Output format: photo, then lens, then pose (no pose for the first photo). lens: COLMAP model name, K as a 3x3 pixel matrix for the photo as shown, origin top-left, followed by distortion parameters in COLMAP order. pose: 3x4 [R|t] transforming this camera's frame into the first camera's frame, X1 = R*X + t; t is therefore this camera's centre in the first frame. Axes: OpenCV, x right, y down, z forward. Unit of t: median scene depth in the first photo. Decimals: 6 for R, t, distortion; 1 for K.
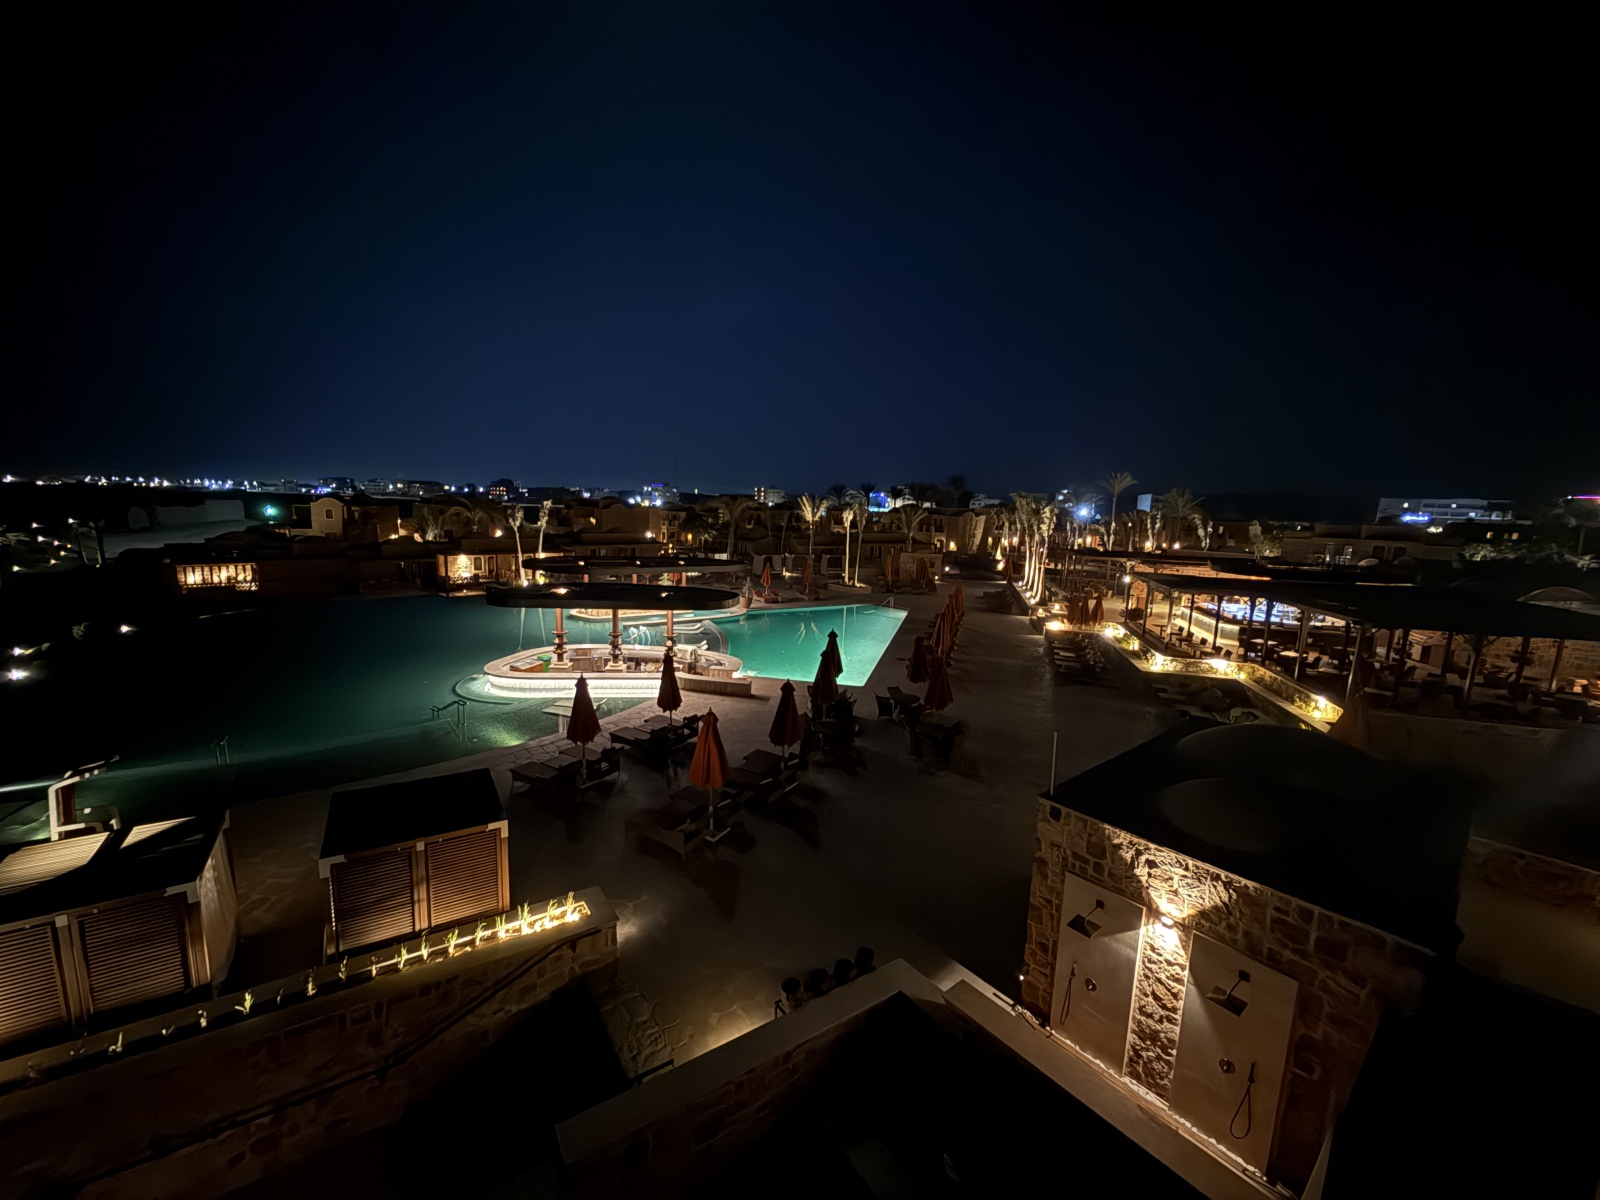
lens RADIAL K [[644.4, 0, 804.9], [0, 644.4, 599.6], [0, 0, 1]] dist [-0.002681, -0.000258]
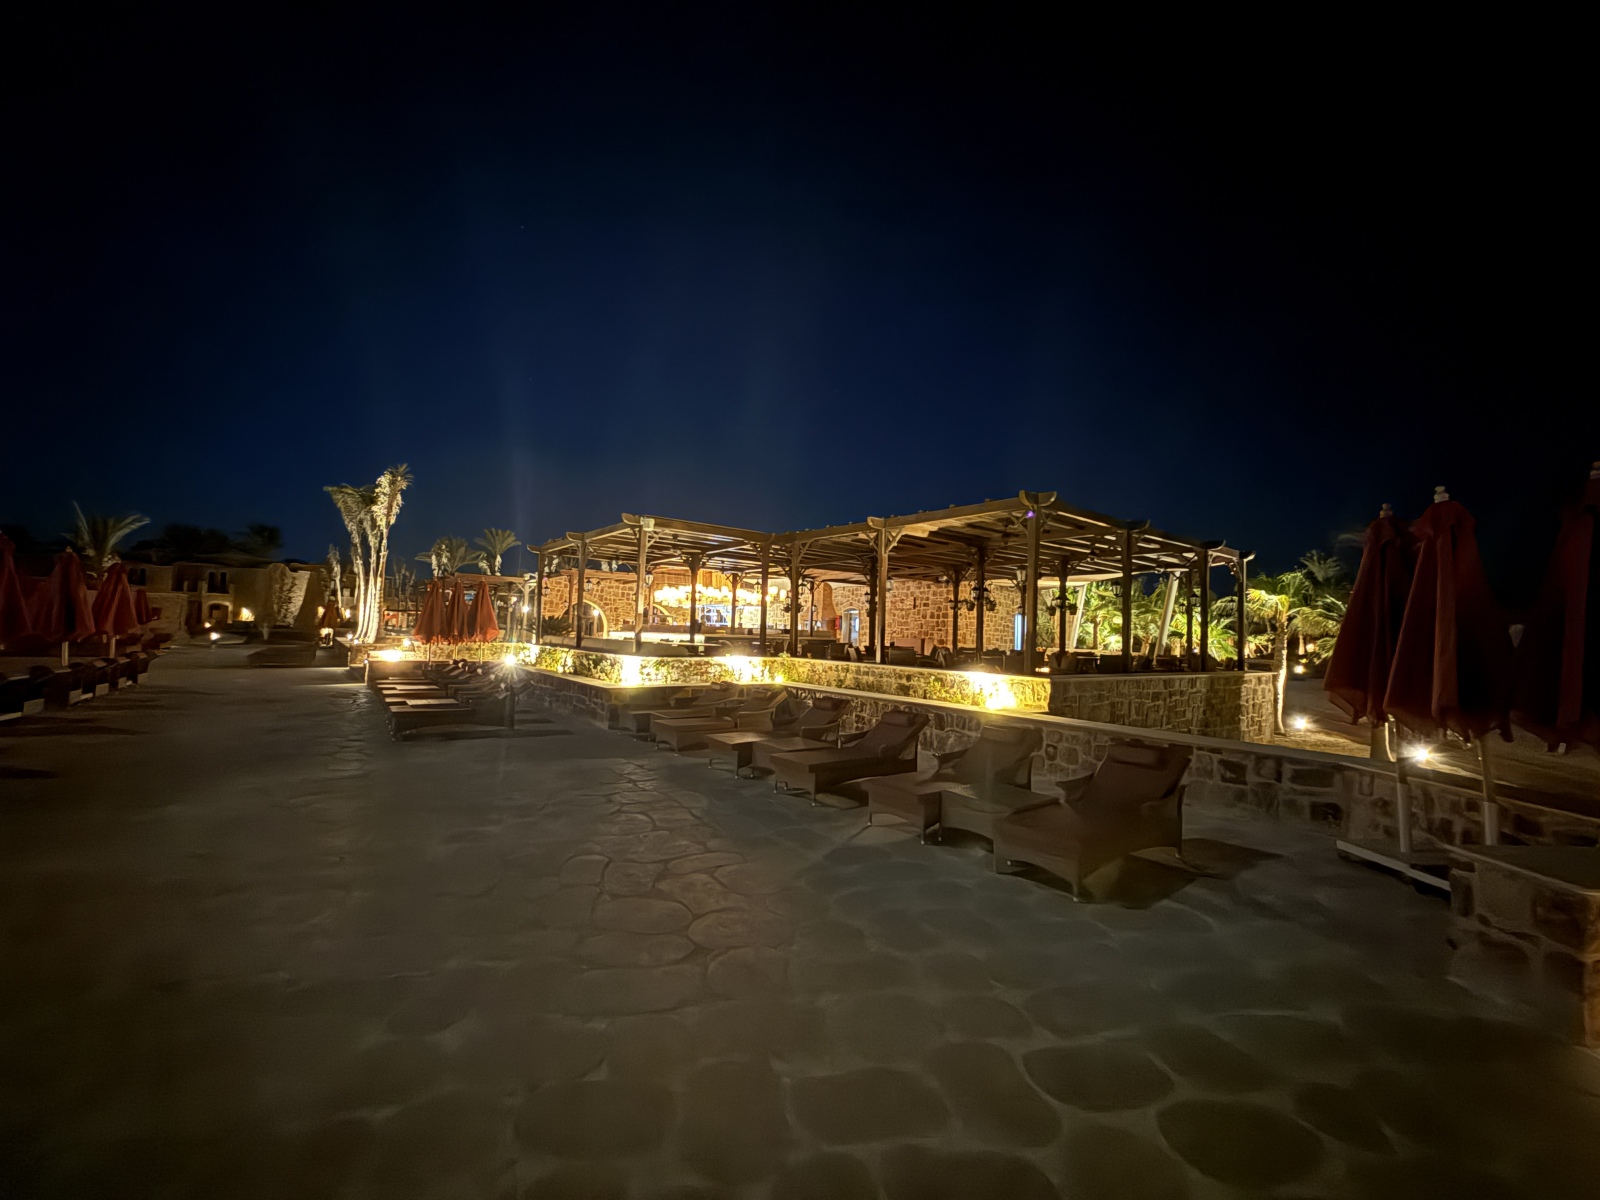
lens RADIAL K [[644.4, 0, 805.8], [0, 644.4, 605.6], [0, 0, 1]] dist [-0.002681, -0.000258]
pose [[0.625654, 0.013495, 0.779984, 0.078412], [0.106149, 0.989078, -0.102259, 0.031362], [-0.772845, 0.146774, 0.617389, 0.176977]]
